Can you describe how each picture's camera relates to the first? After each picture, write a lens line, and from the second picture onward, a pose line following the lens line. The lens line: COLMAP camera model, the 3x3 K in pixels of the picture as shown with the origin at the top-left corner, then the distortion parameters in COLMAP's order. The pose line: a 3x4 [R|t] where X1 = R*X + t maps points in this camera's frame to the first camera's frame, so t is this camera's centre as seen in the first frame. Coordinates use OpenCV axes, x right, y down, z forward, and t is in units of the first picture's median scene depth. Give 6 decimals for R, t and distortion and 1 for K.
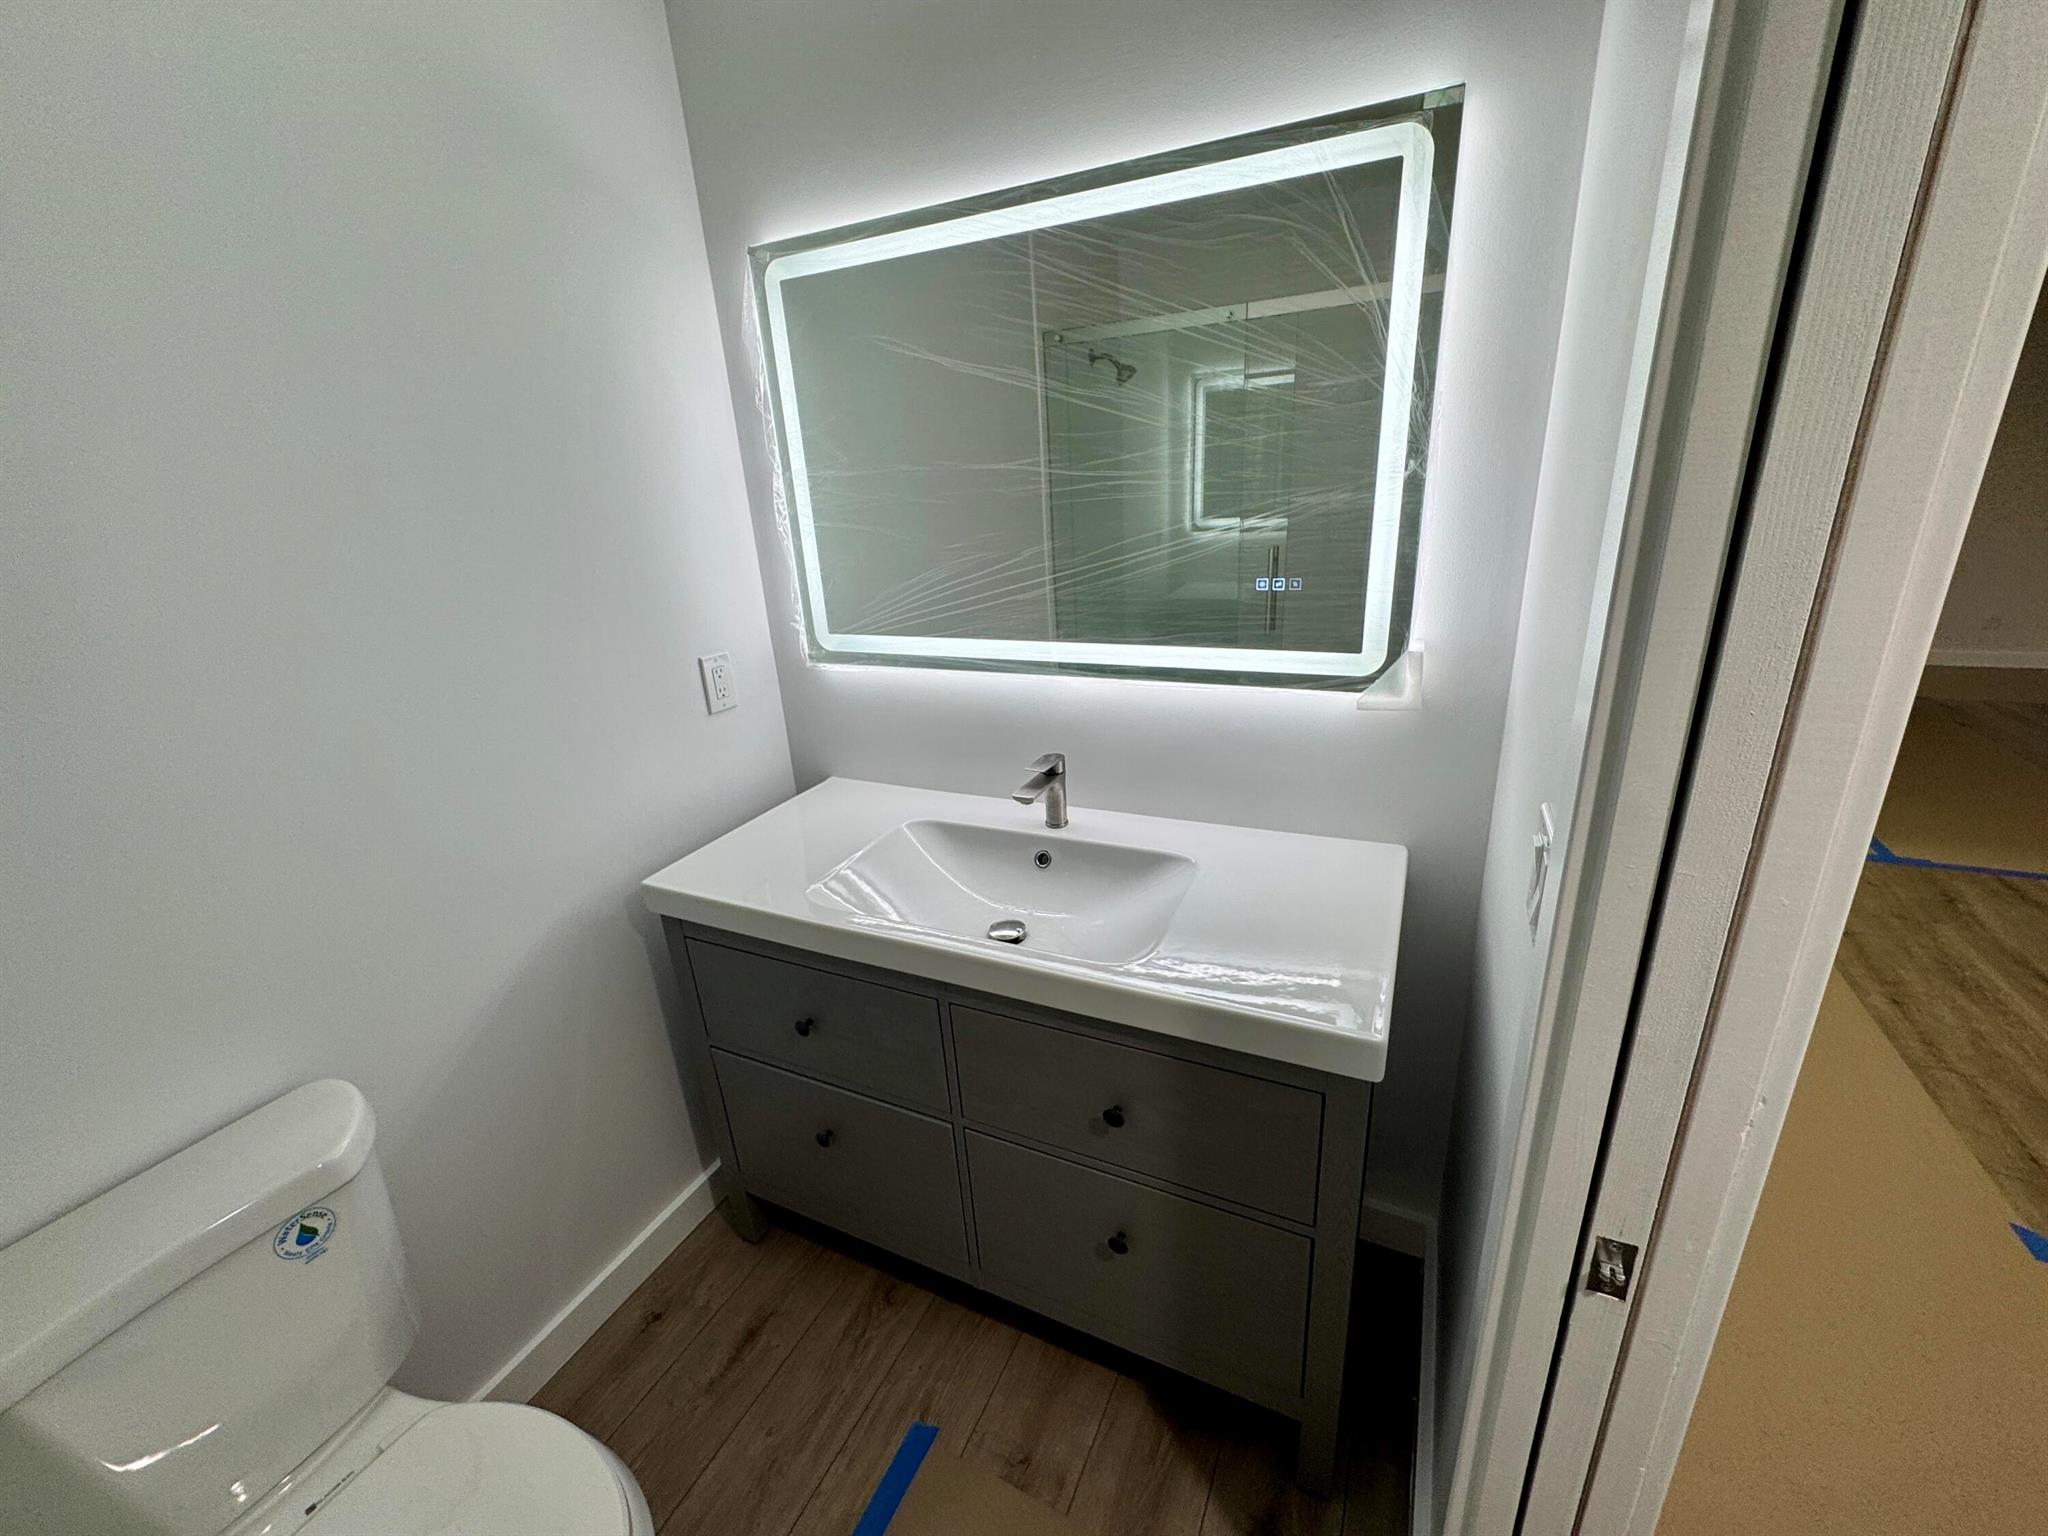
lens RADIAL K [[820.4, 0, 1024.0], [0, 820.4, 768.0], [0, 0, 1]] dist [0.000745, 0.000267]
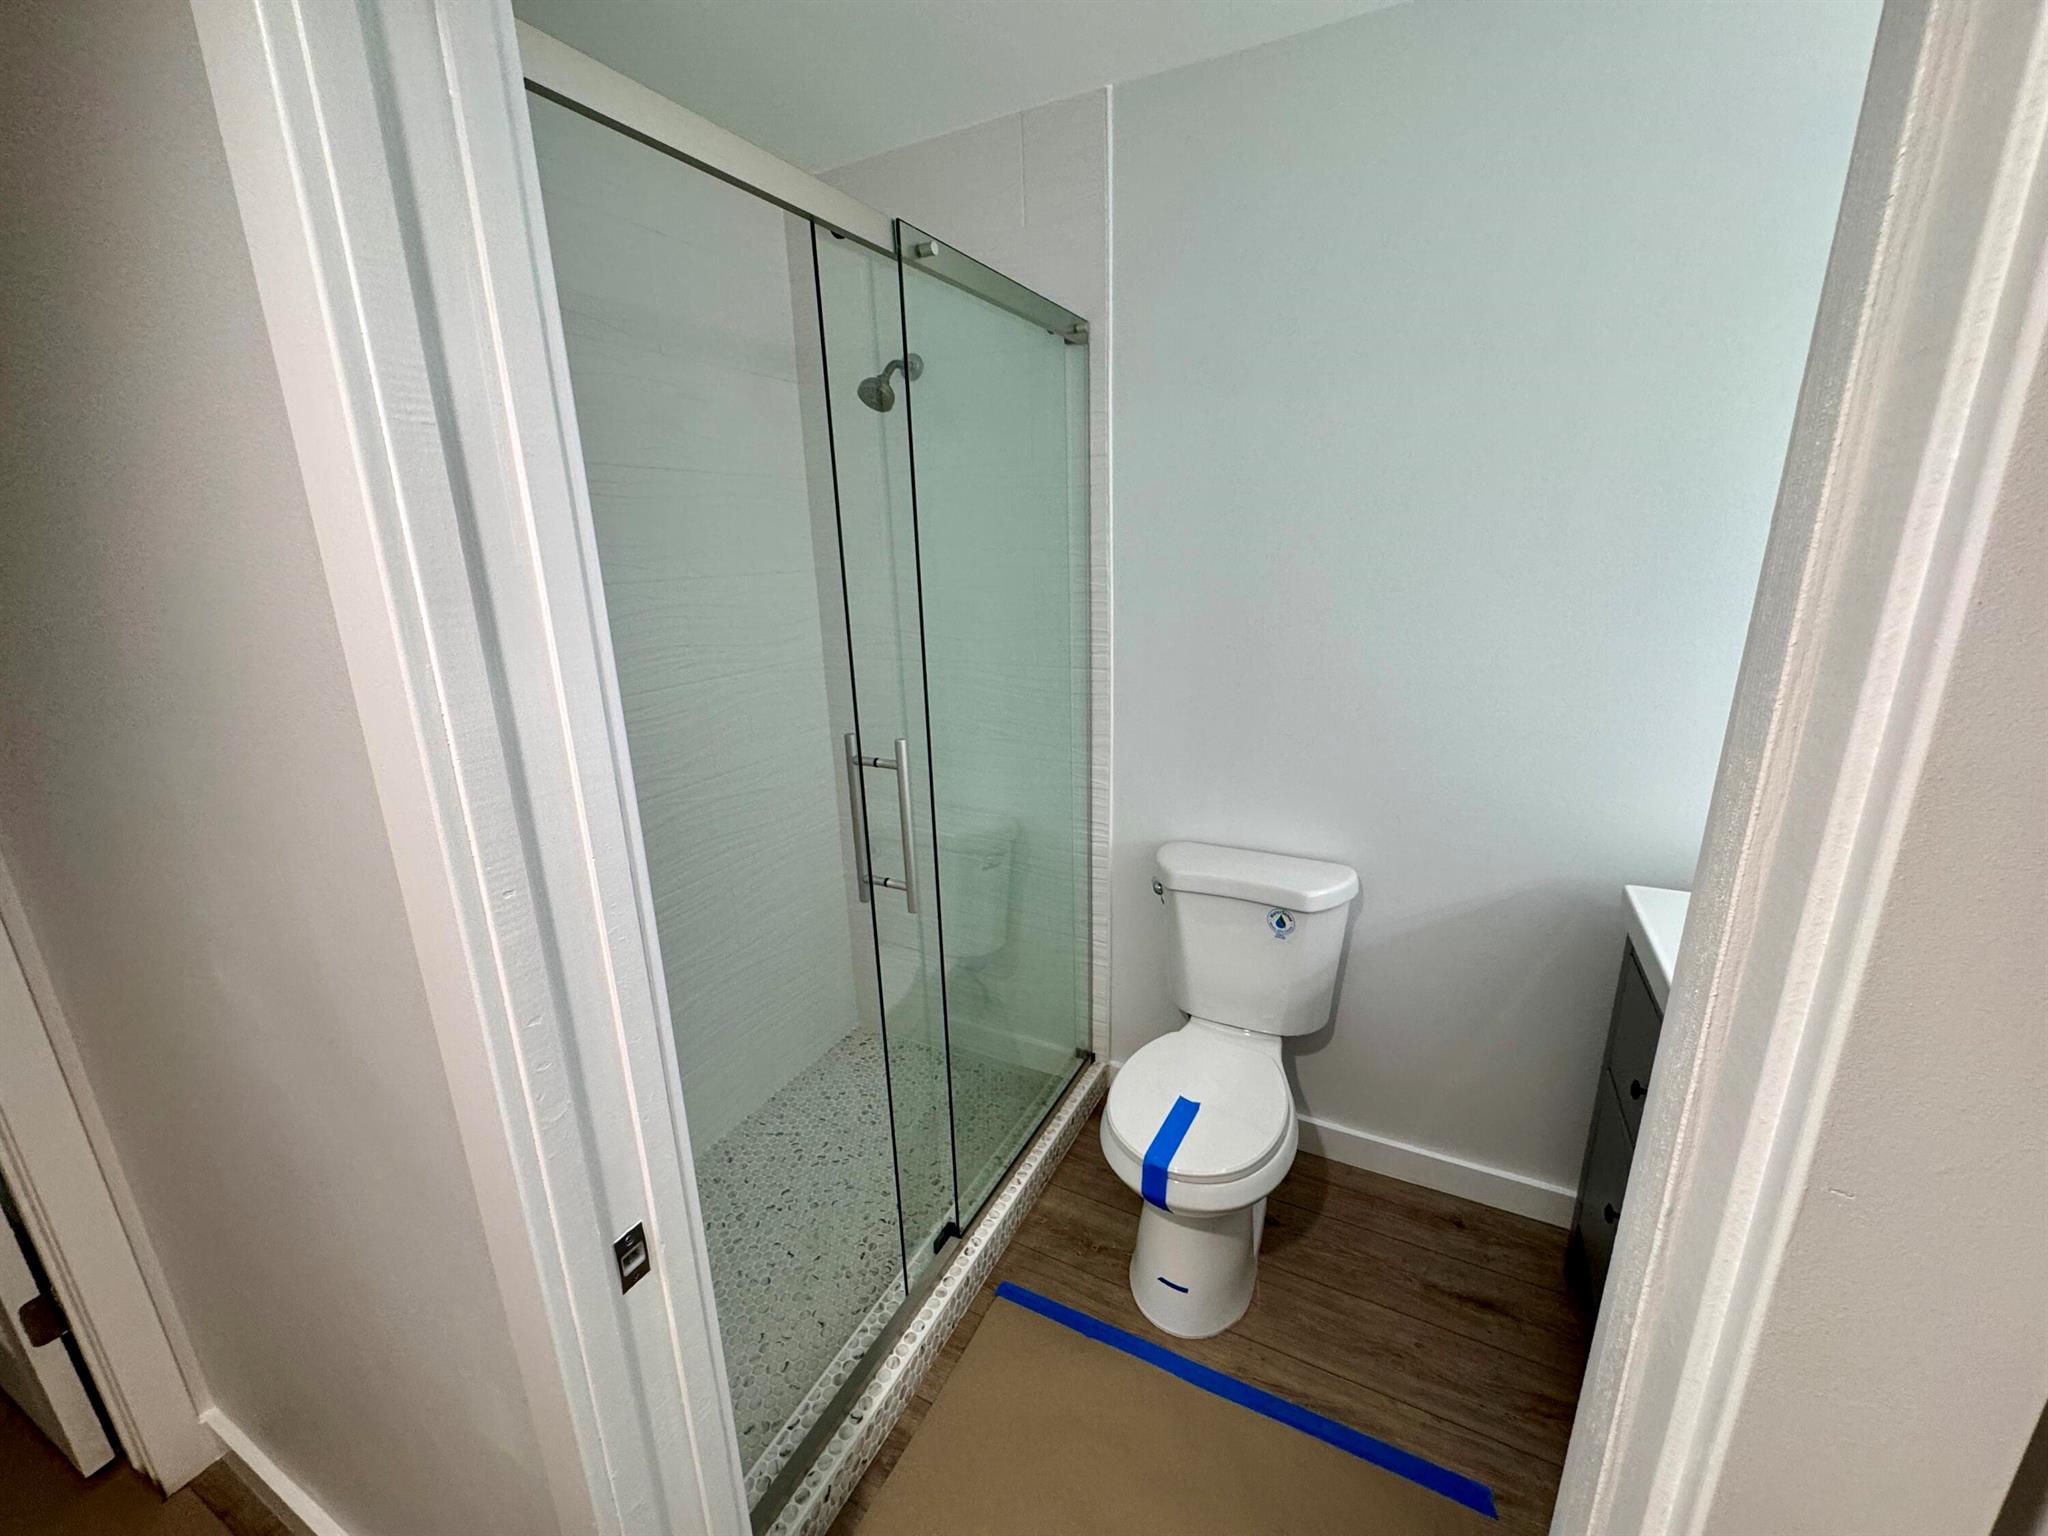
lens RADIAL K [[820.4, 0, 1024.0], [0, 820.4, 768.0], [0, 0, 1]] dist [0.000745, 0.000267]
pose [[-0.015202, 0.331306, -0.943401, 0.499594], [-0.312856, 0.894559, 0.319195, -0.090316], [0.949679, 0.300001, 0.090052, 0.145701]]
